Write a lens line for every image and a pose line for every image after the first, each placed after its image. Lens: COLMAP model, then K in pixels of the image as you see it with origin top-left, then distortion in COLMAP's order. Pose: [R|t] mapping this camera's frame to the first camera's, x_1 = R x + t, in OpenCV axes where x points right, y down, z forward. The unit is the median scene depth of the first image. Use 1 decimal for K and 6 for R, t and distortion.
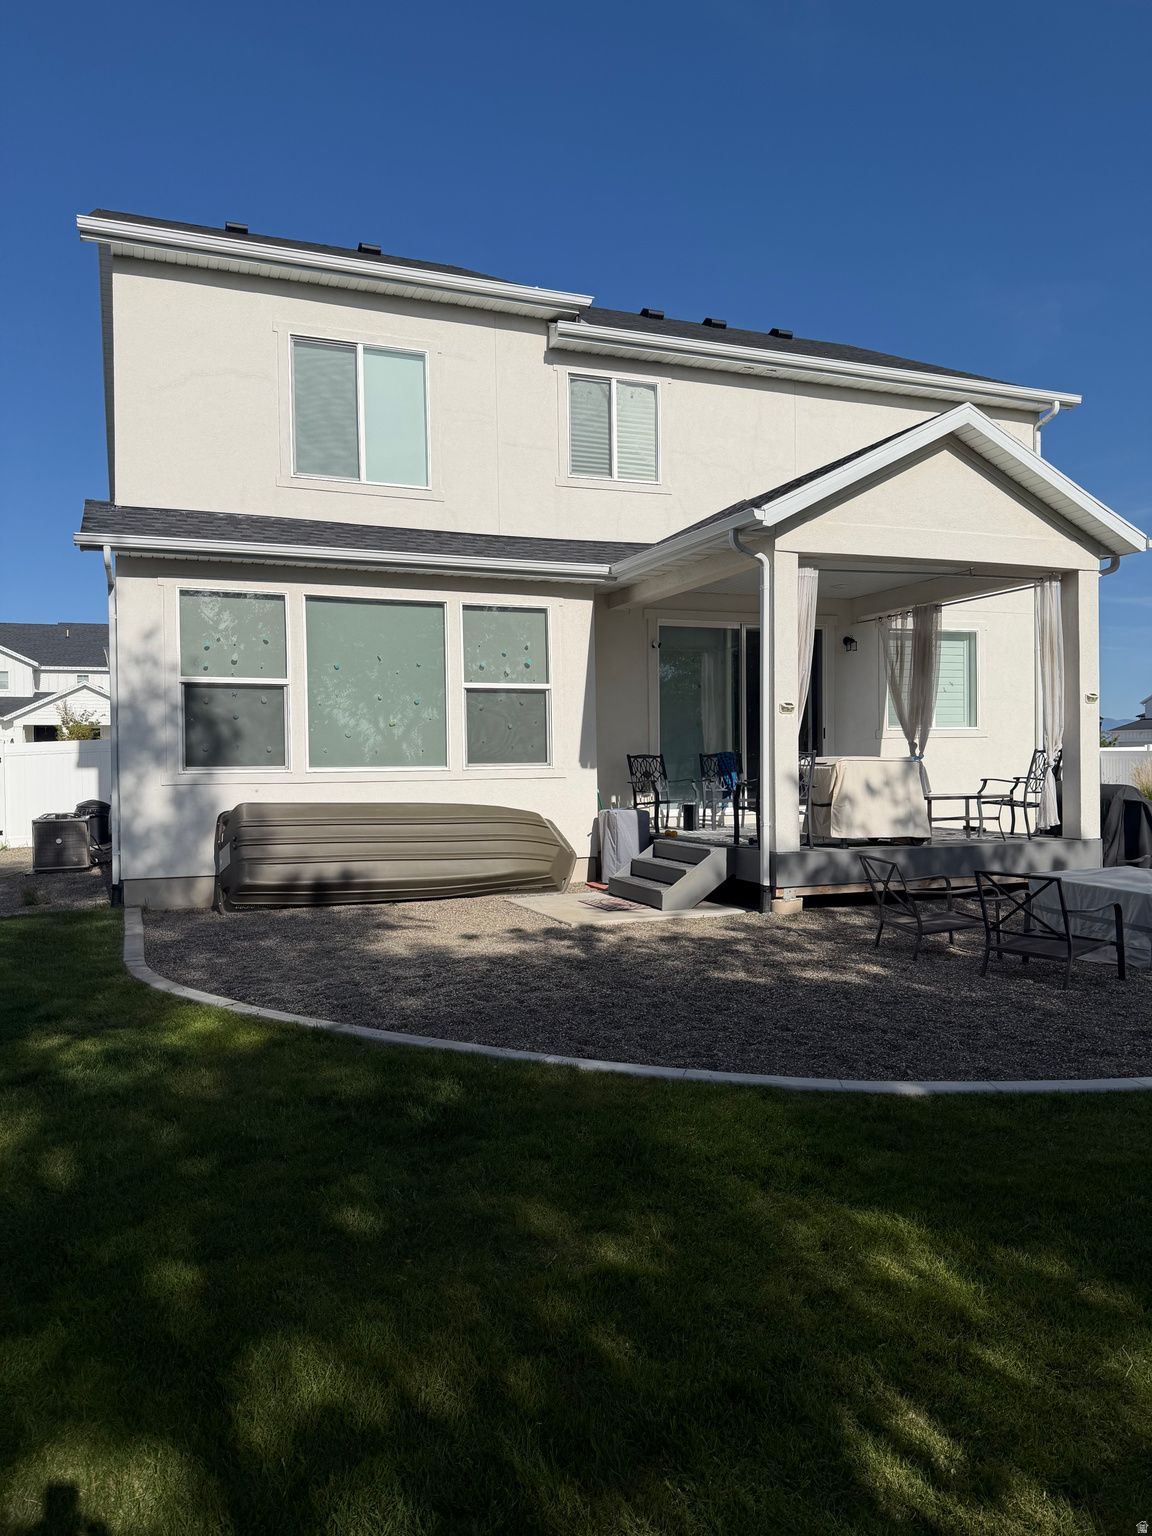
lens RADIAL K [[1082.0, 0, 576.0], [0, 1082.0, 774.7], [0, 0, 1]] dist [0.042055, -0.061953]
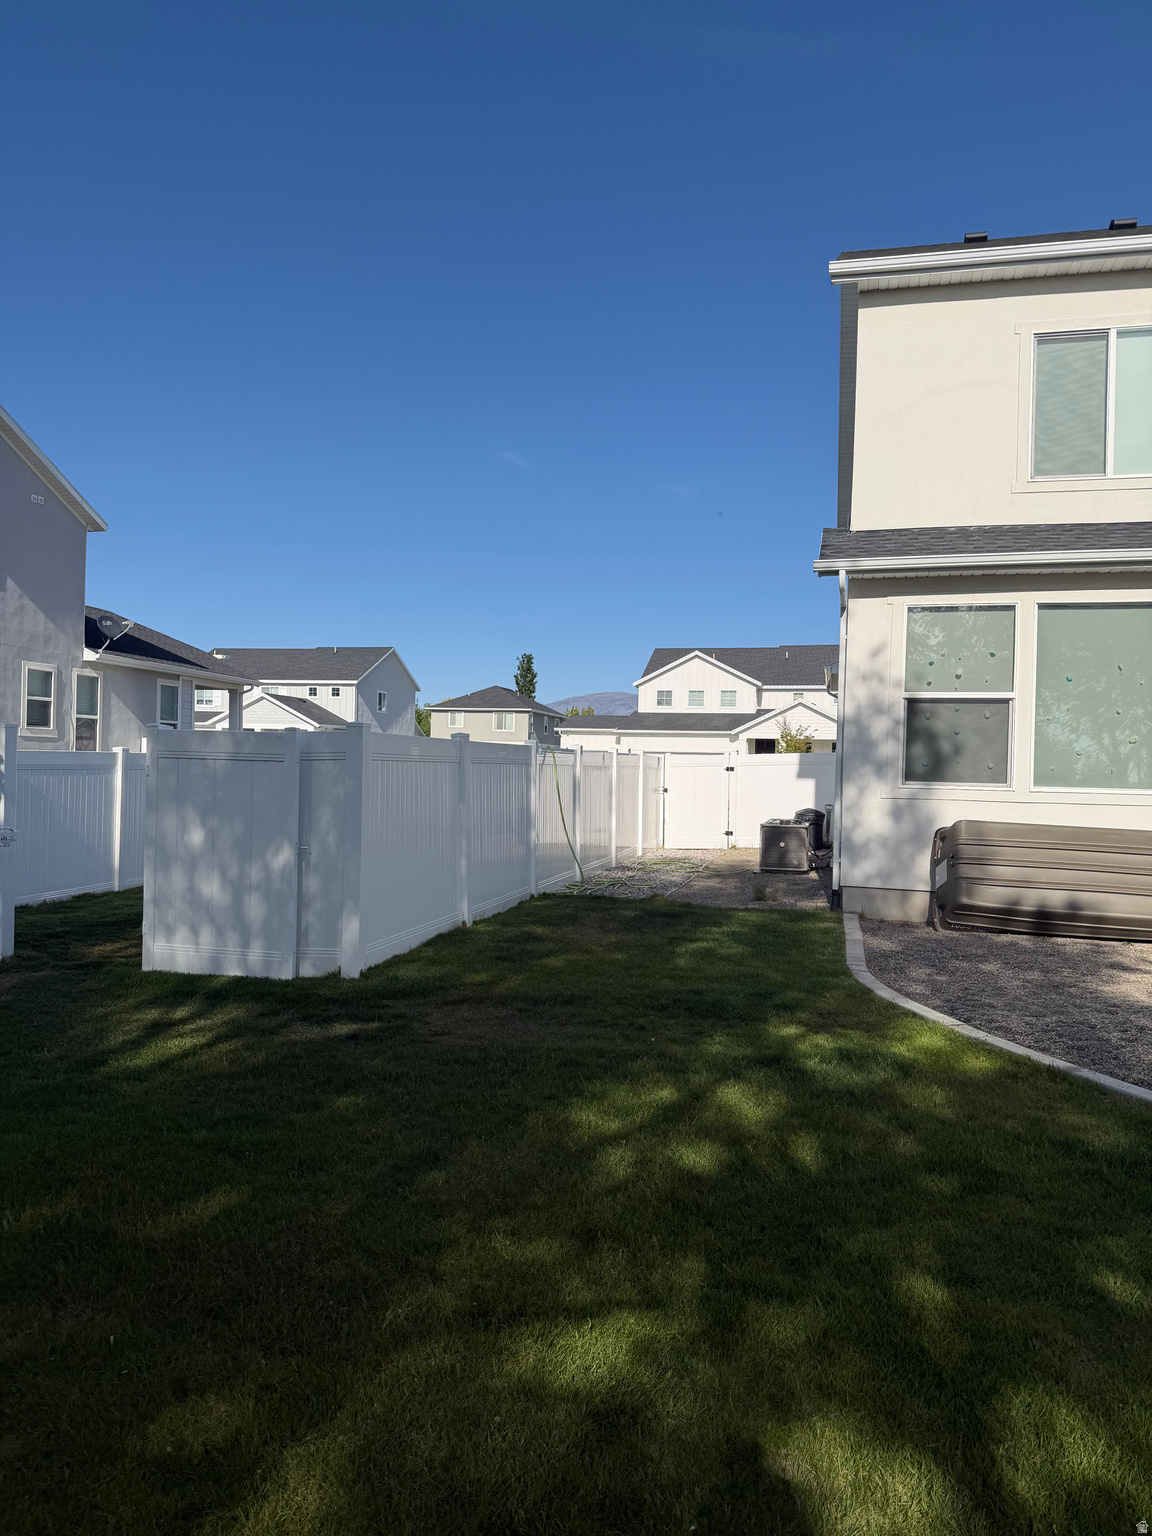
lens RADIAL K [[1082.0, 0, 571.8], [0, 1082.0, 775.9], [0, 0, 1]] dist [0.042055, -0.061953]
pose [[0.808534, 0.034211, -0.587454, -0.016526], [-0.041713, 0.999129, 0.000774, 0.000178], [0.586969, 0.023878, 0.809257, -0.003169]]
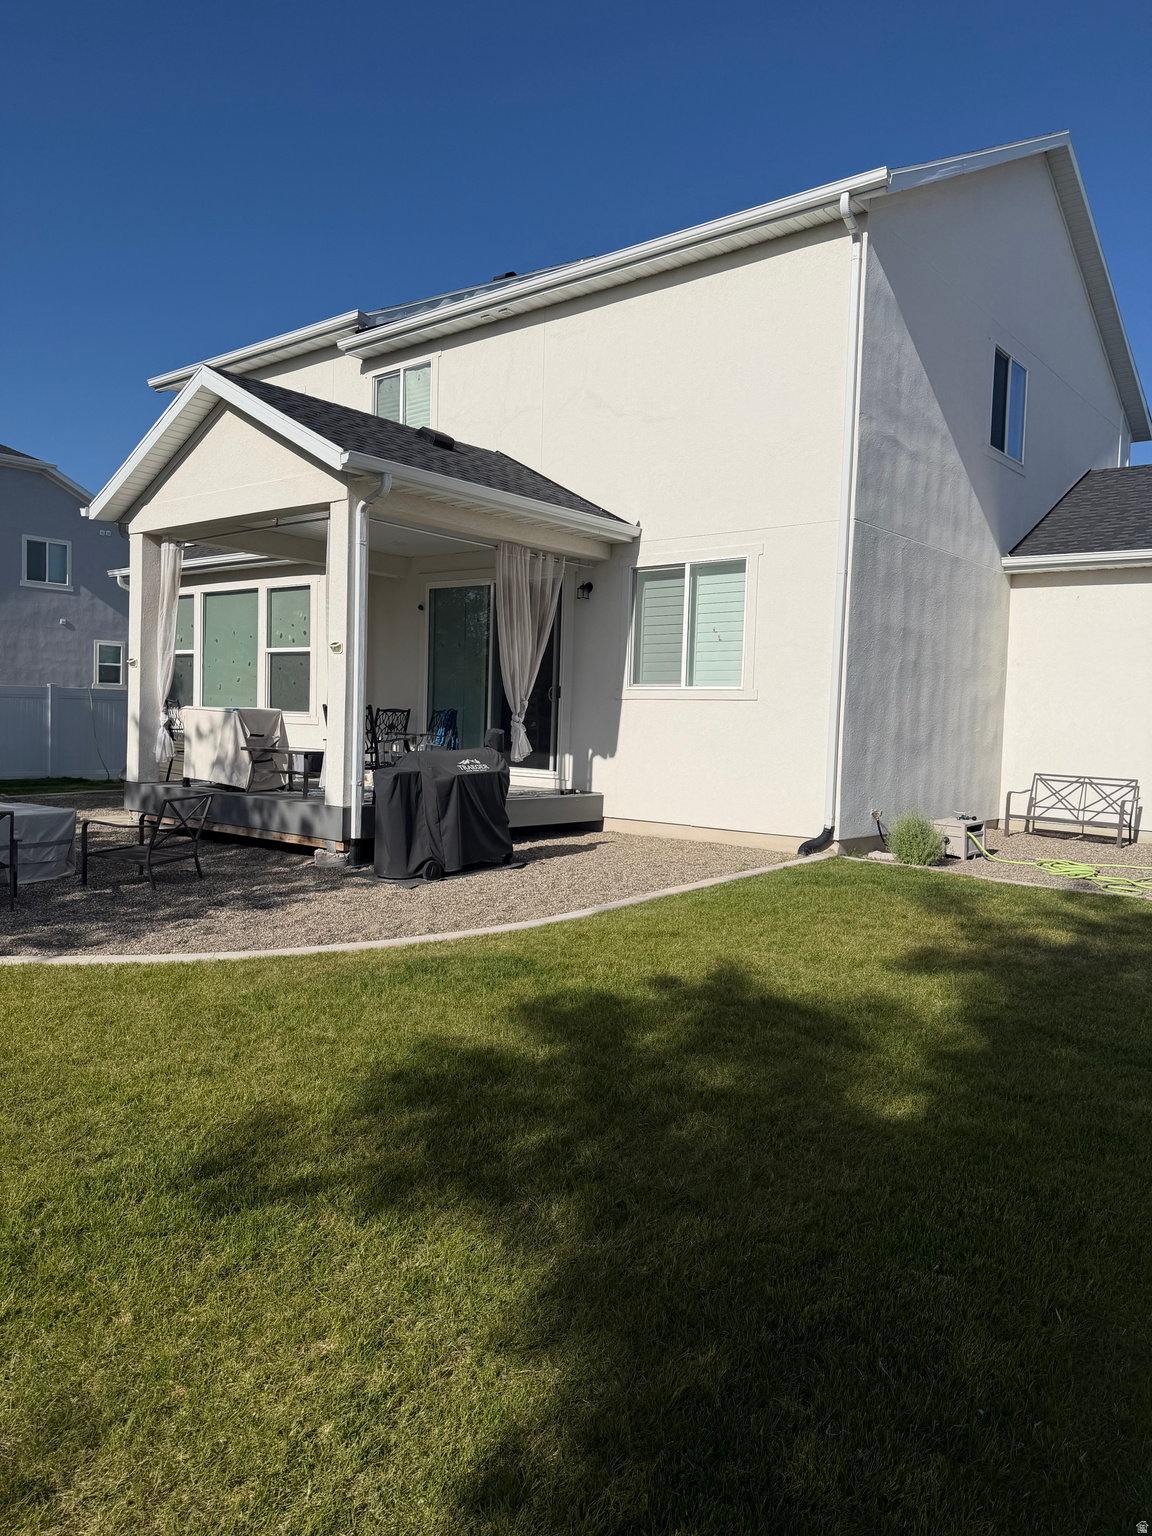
lens RADIAL K [[1082.0, 0, 578.3], [0, 1082.0, 778.1], [0, 0, 1]] dist [0.042055, -0.061953]
pose [[0.474130, 0.074501, -0.877297, 1.432806], [-0.054764, 0.996980, 0.055068, -0.024482], [0.878750, 0.021934, 0.476778, 0.811583]]
